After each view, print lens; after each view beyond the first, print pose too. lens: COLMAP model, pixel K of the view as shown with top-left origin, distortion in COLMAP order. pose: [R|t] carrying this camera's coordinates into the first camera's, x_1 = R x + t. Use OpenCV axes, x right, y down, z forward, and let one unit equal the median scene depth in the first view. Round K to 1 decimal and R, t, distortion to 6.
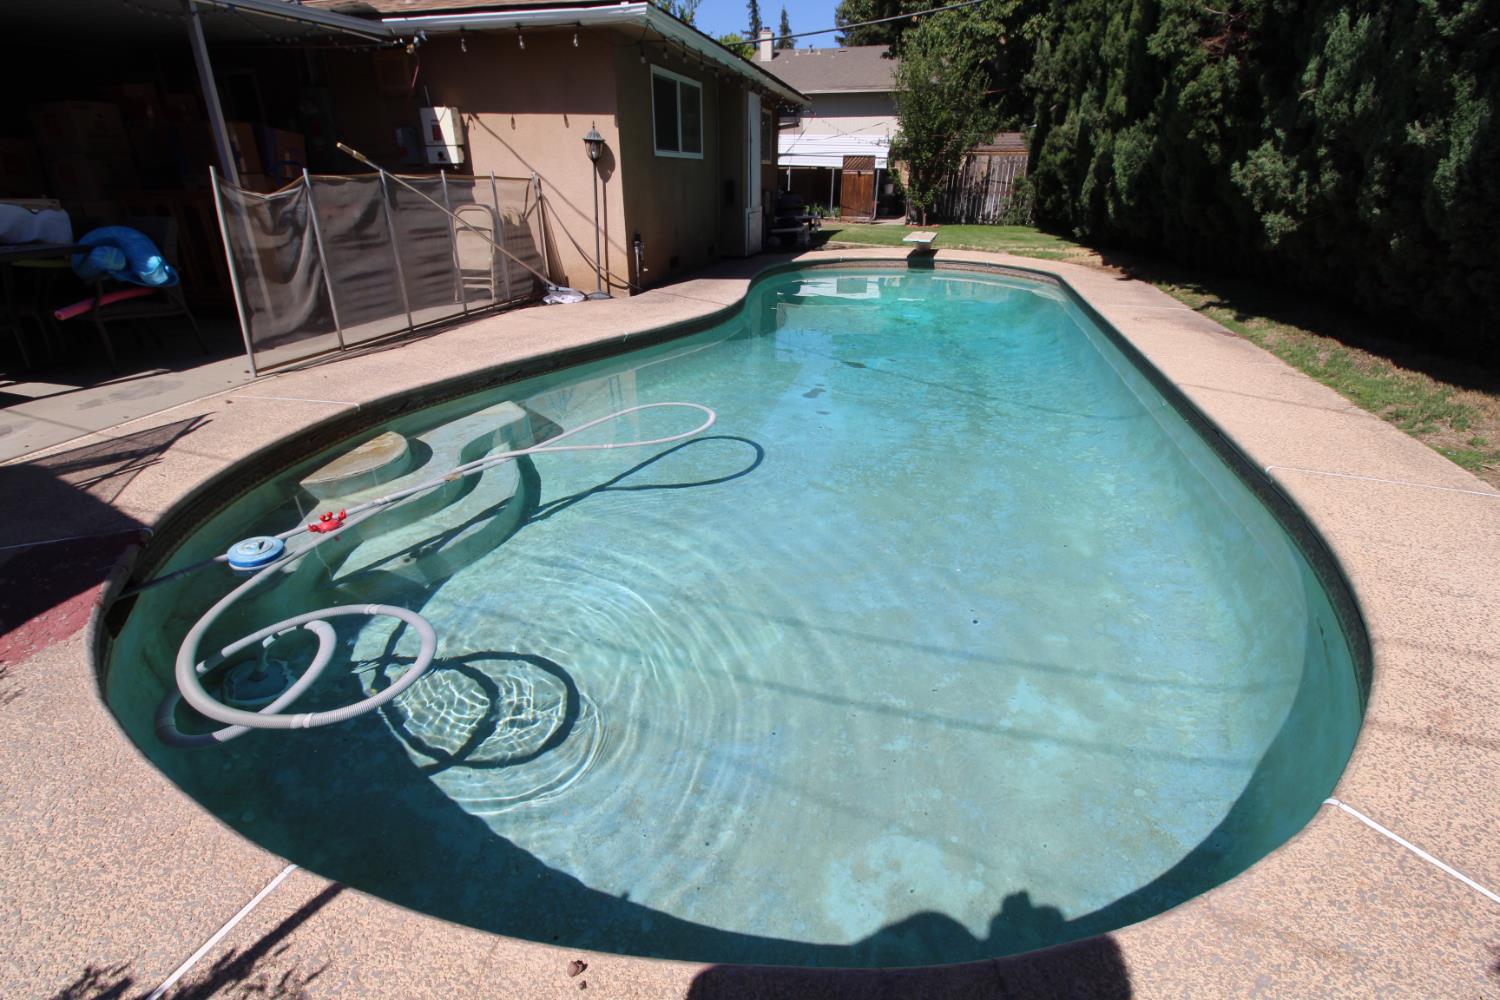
lens RADIAL K [[697.6, 0, 745.8], [0, 697.6, 486.7], [0, 0, 1]] dist [-0.022155, -0.000679]
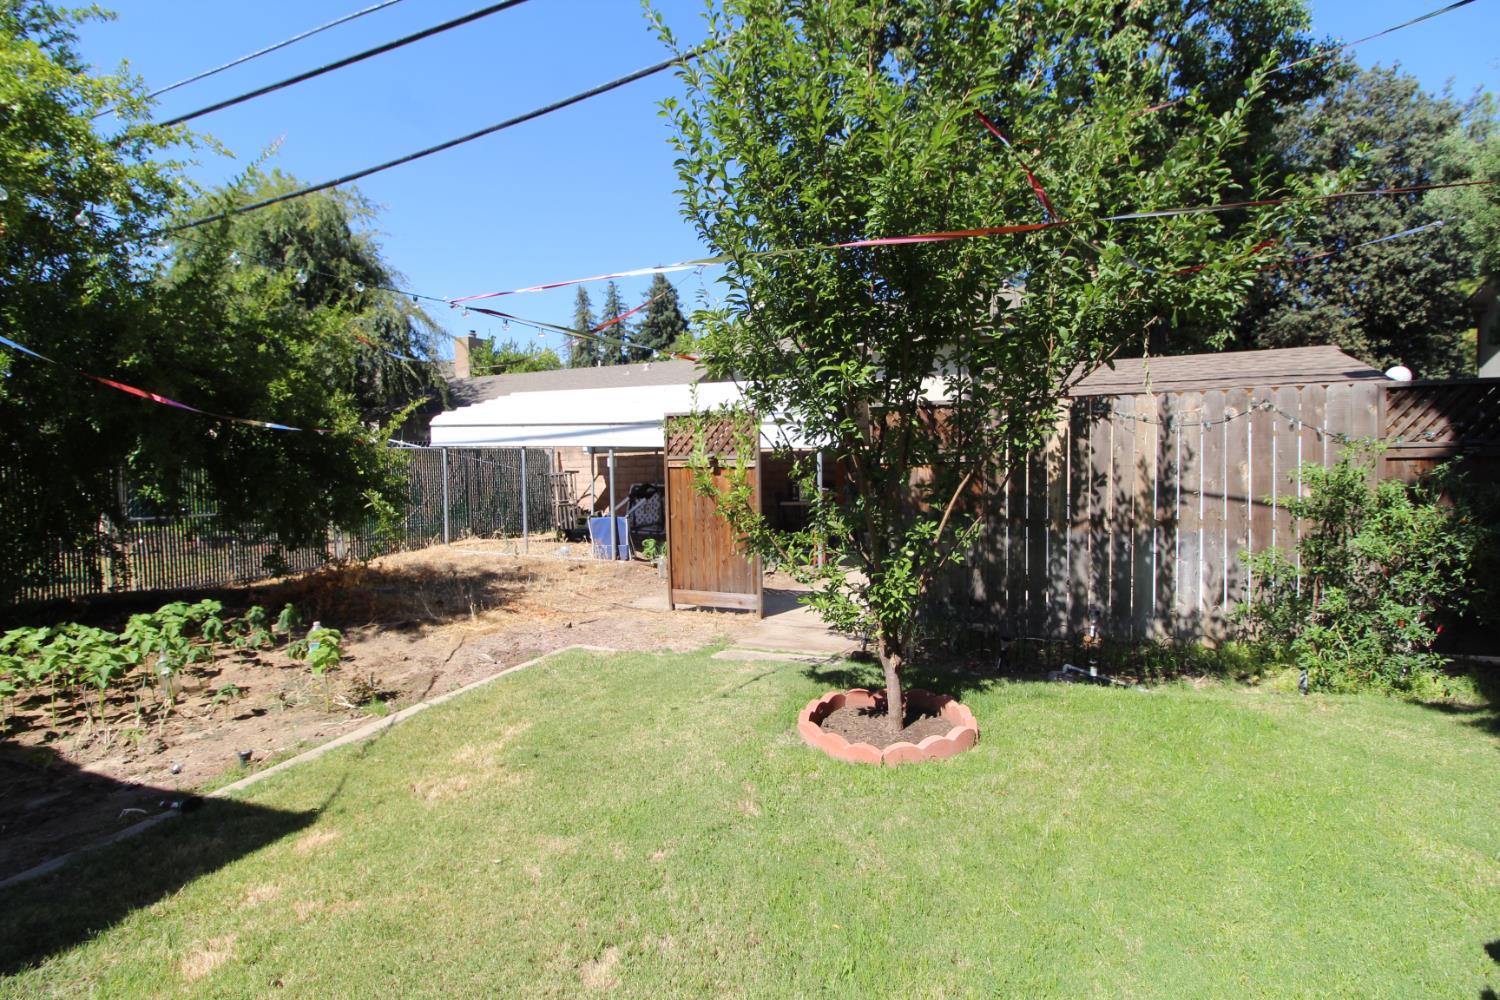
lens RADIAL K [[697.6, 0, 747.7], [0, 697.6, 492.8], [0, 0, 1]] dist [-0.022155, -0.000679]
pose [[0.997394, 0.003504, -0.072058, 0.217682], [-0.029918, 0.928972, -0.368938, -0.346127], [0.065648, 0.370132, 0.926657, 0.761962]]
